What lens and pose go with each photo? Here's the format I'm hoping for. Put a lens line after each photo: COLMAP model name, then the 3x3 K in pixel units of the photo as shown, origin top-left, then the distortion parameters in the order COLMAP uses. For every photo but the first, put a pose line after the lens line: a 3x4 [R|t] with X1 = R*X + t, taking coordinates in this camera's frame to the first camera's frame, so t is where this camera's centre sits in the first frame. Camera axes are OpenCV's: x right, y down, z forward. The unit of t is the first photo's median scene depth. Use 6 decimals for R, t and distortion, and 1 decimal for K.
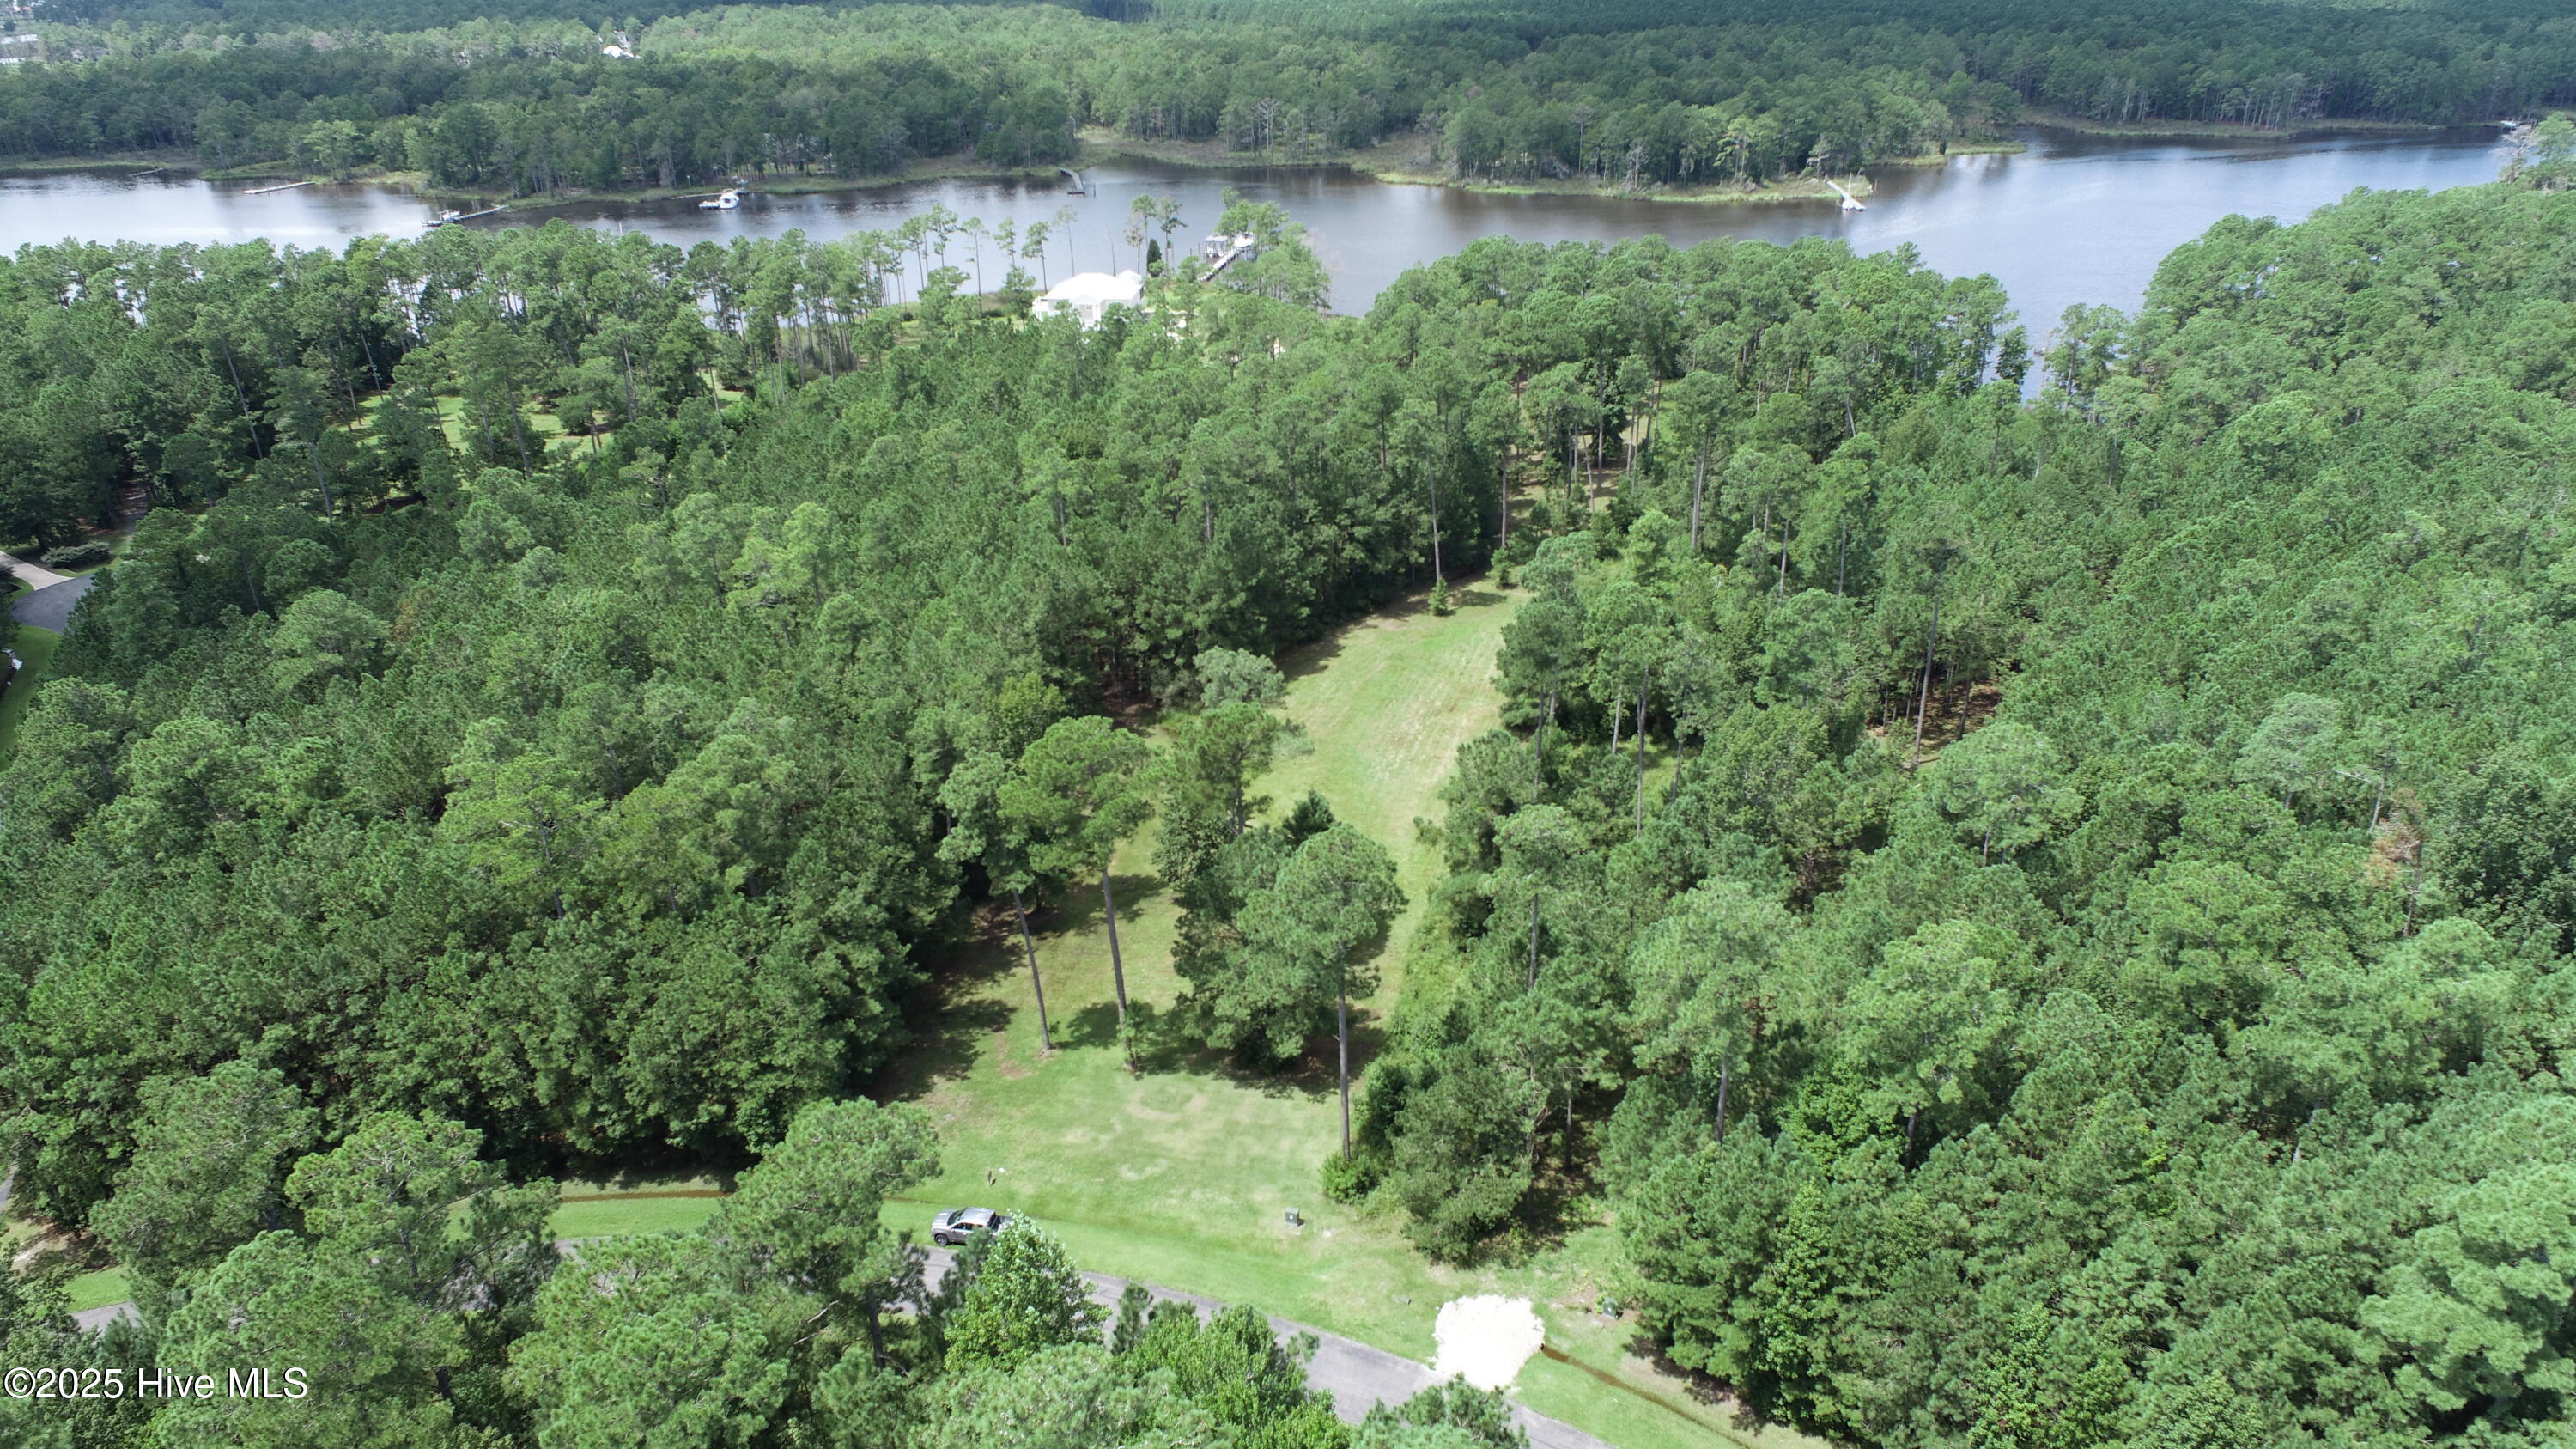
lens RADIAL K [[1725.1, 0, 1279.1], [0, 1725.1, 706.7], [0, 0, 1]] dist [-0.016257, 0.008102]
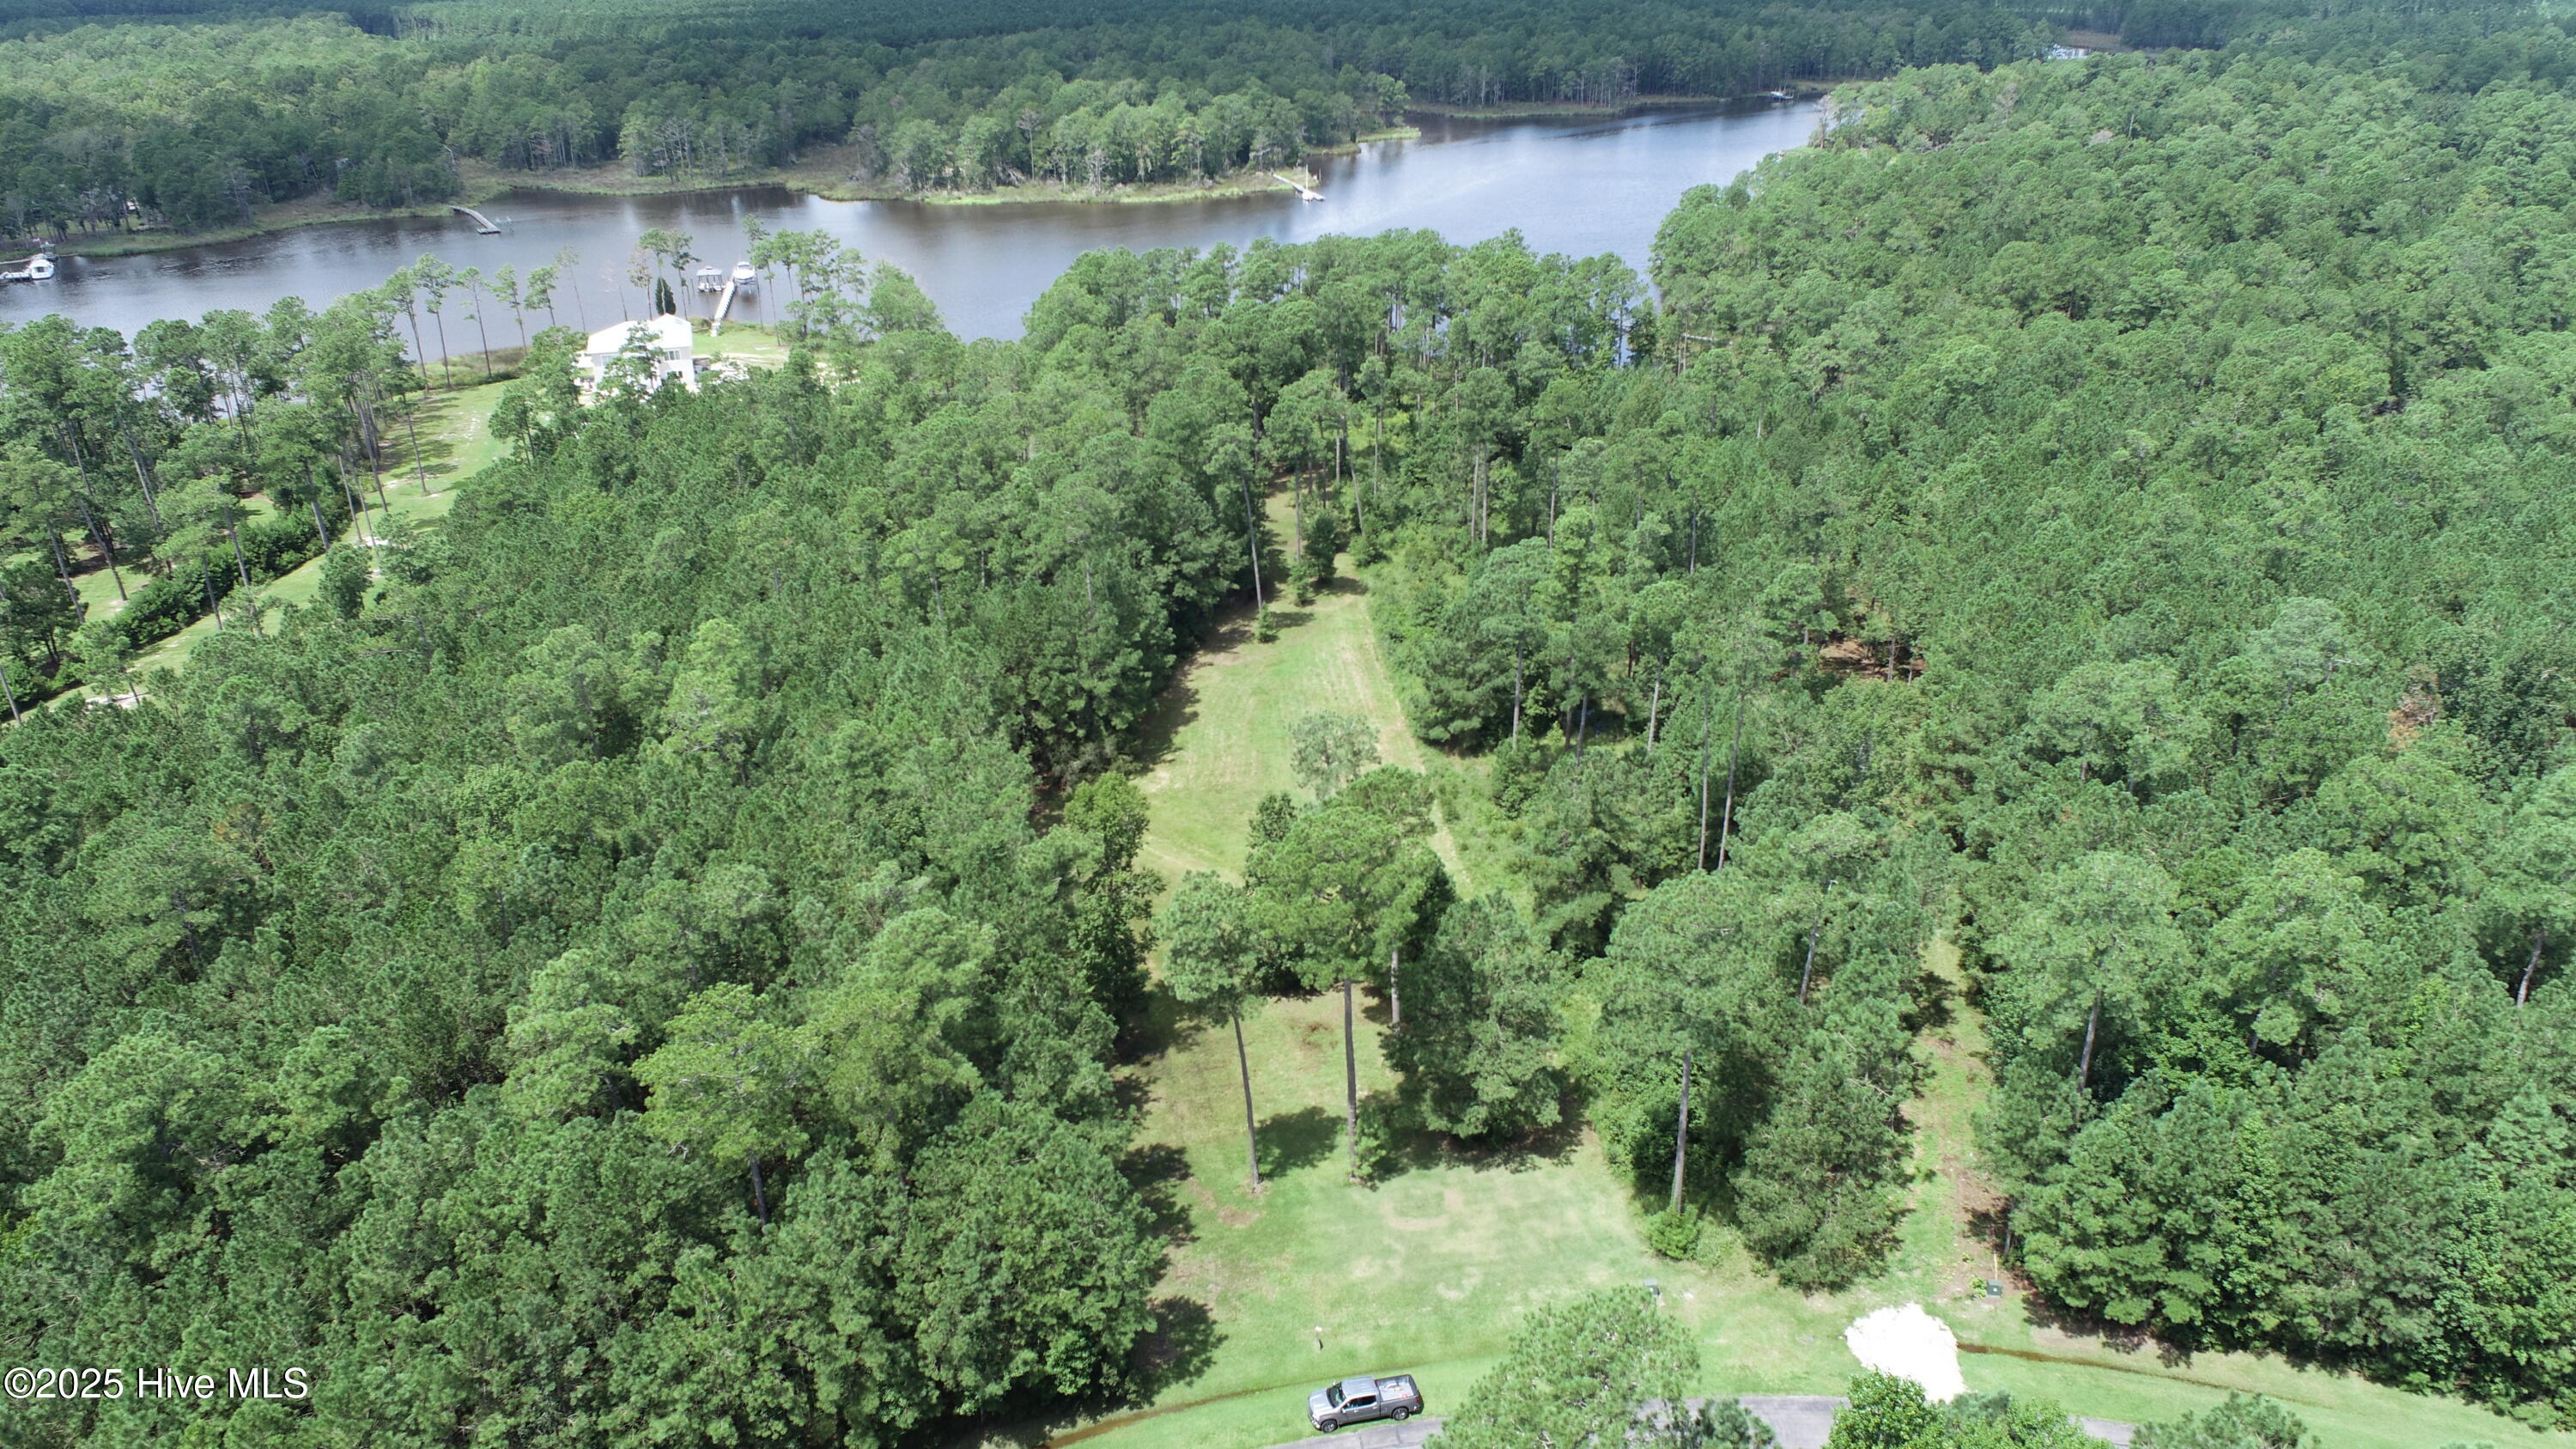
lens RADIAL K [[1725.1, 0, 1276.7], [0, 1725.1, 724.1], [0, 0, 1]] dist [-0.016257, 0.008102]
pose [[0.922002, -0.163140, 0.351139, -0.100485], [0.160638, 0.986340, 0.036463, -0.017024], [-0.352291, 0.022788, 0.935613, 0.038345]]
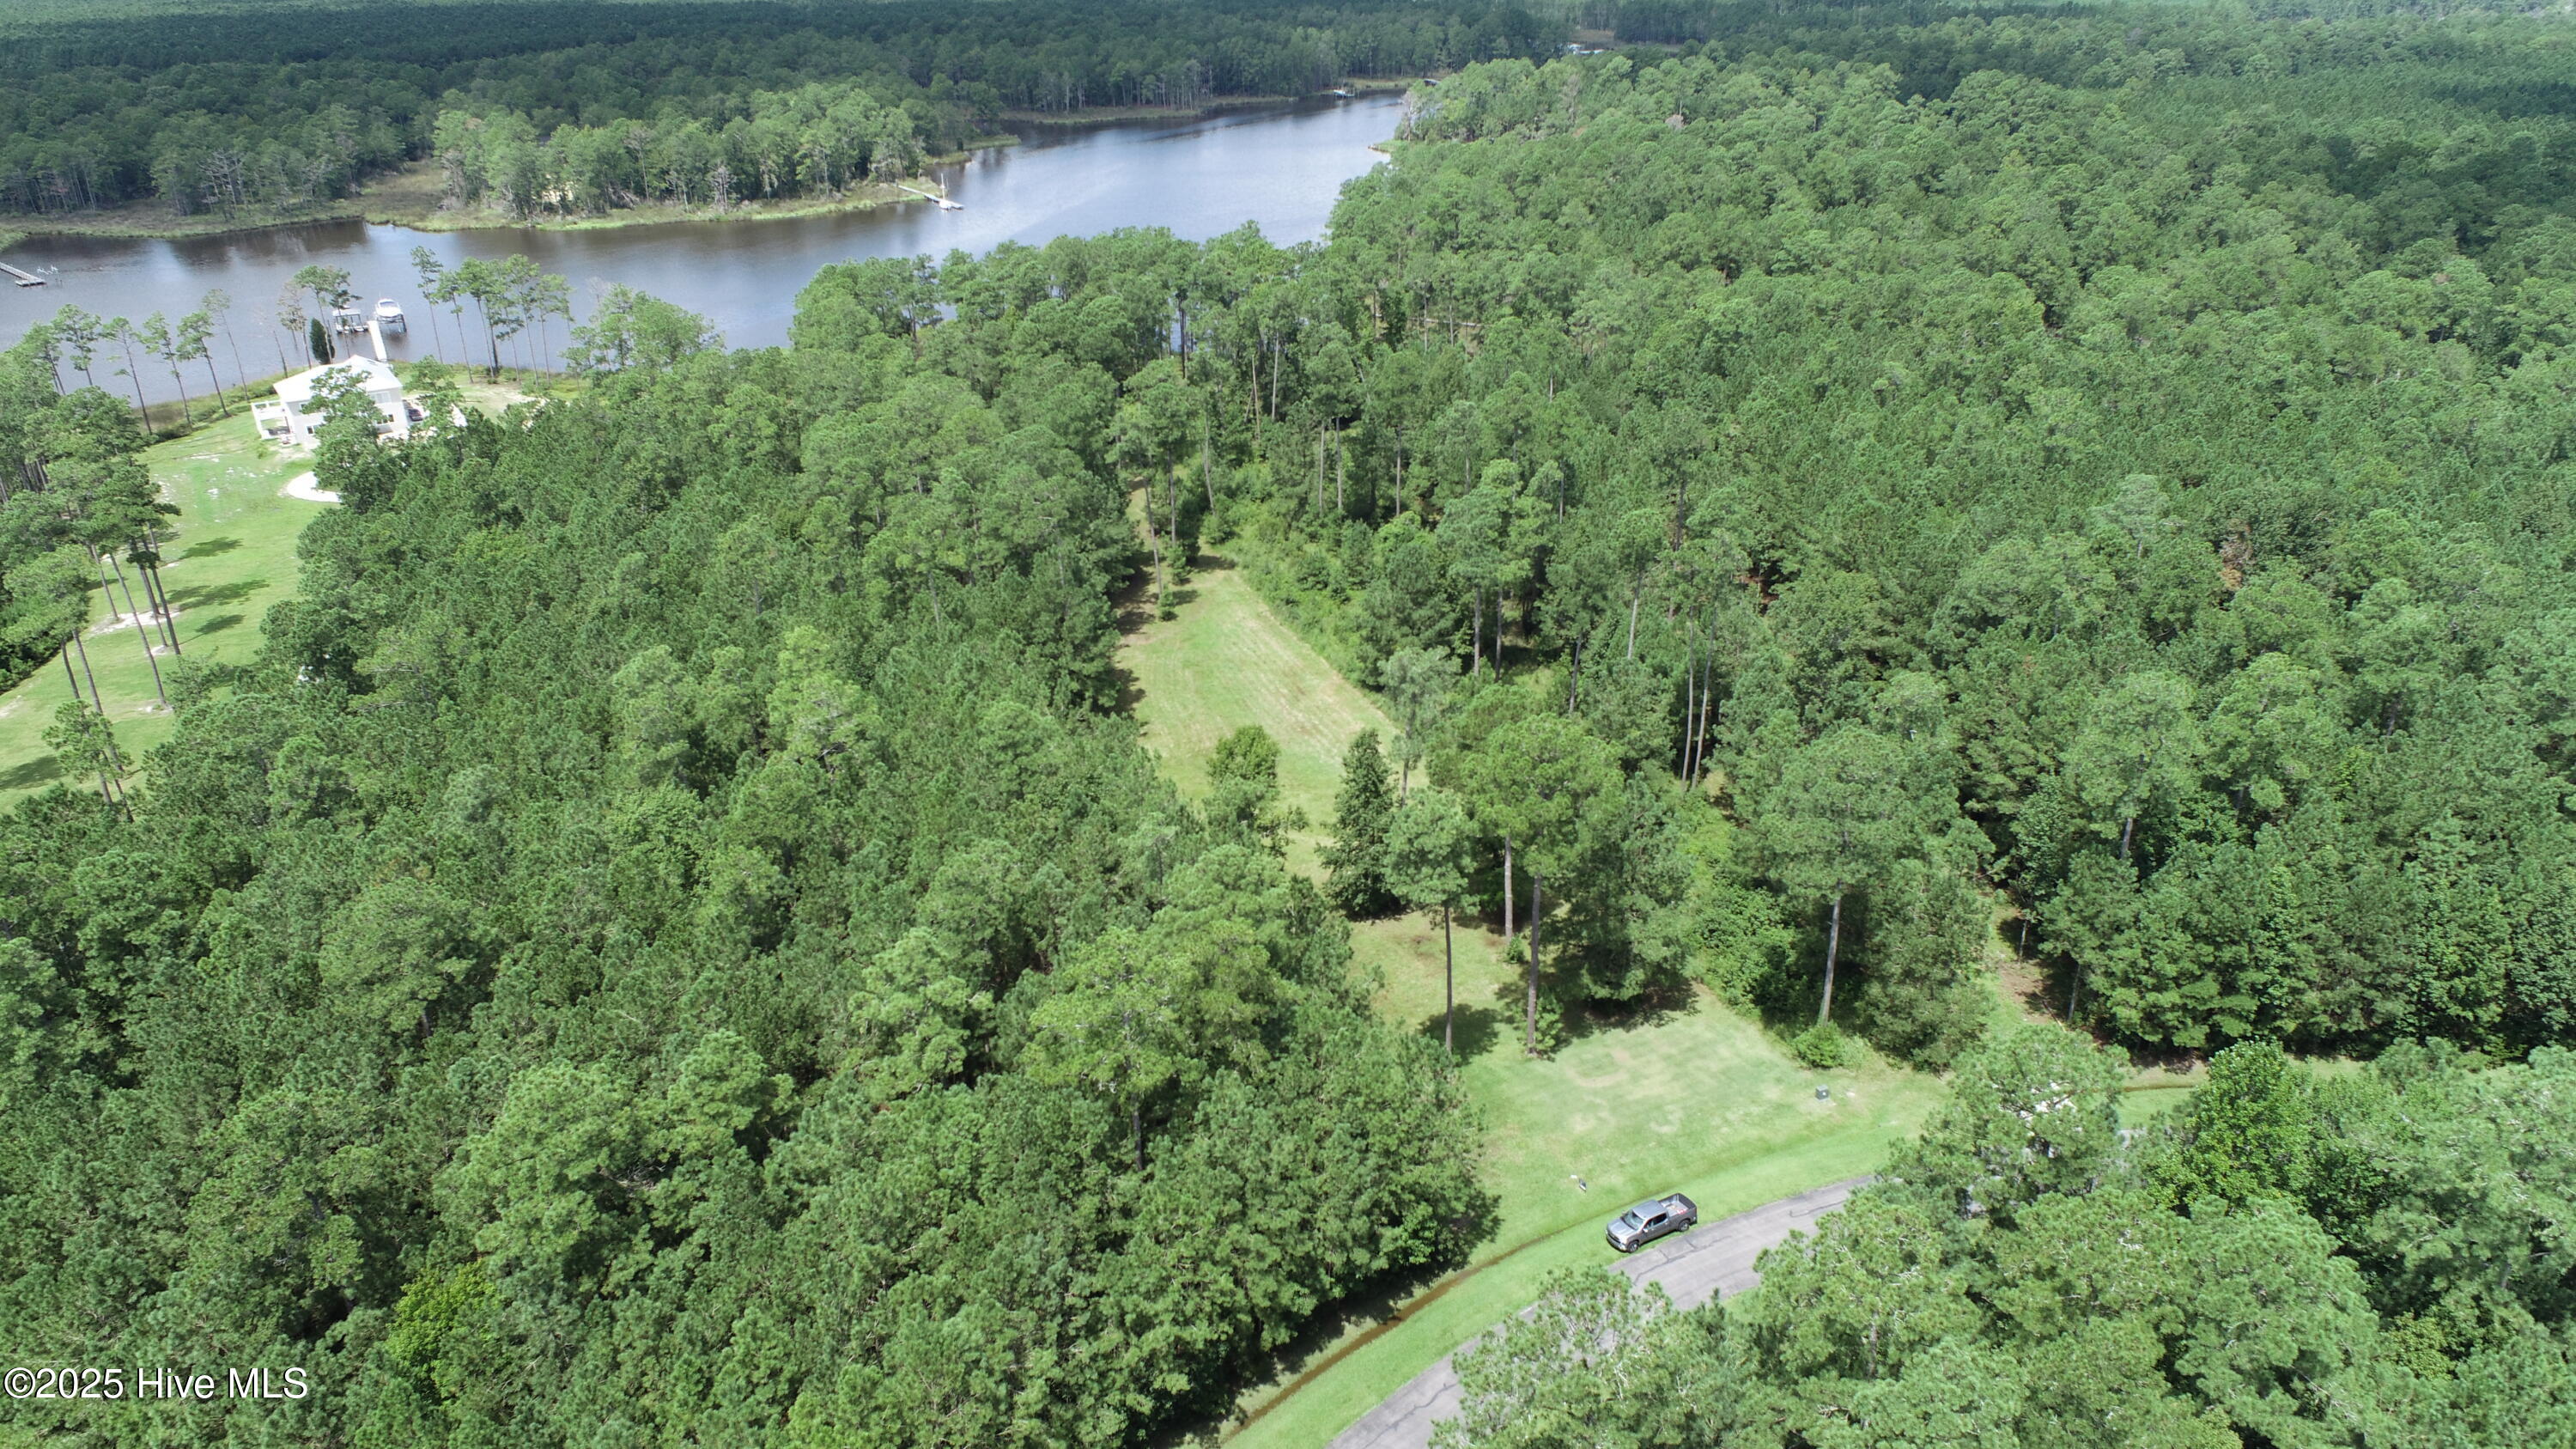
lens RADIAL K [[1725.1, 0, 1277.4], [0, 1725.1, 732.8], [0, 0, 1]] dist [-0.016257, 0.008102]
pose [[0.779181, -0.265331, 0.567870, -0.180635], [0.261495, 0.960980, 0.090208, -0.025924], [-0.569647, 0.078207, 0.818160, 0.059005]]
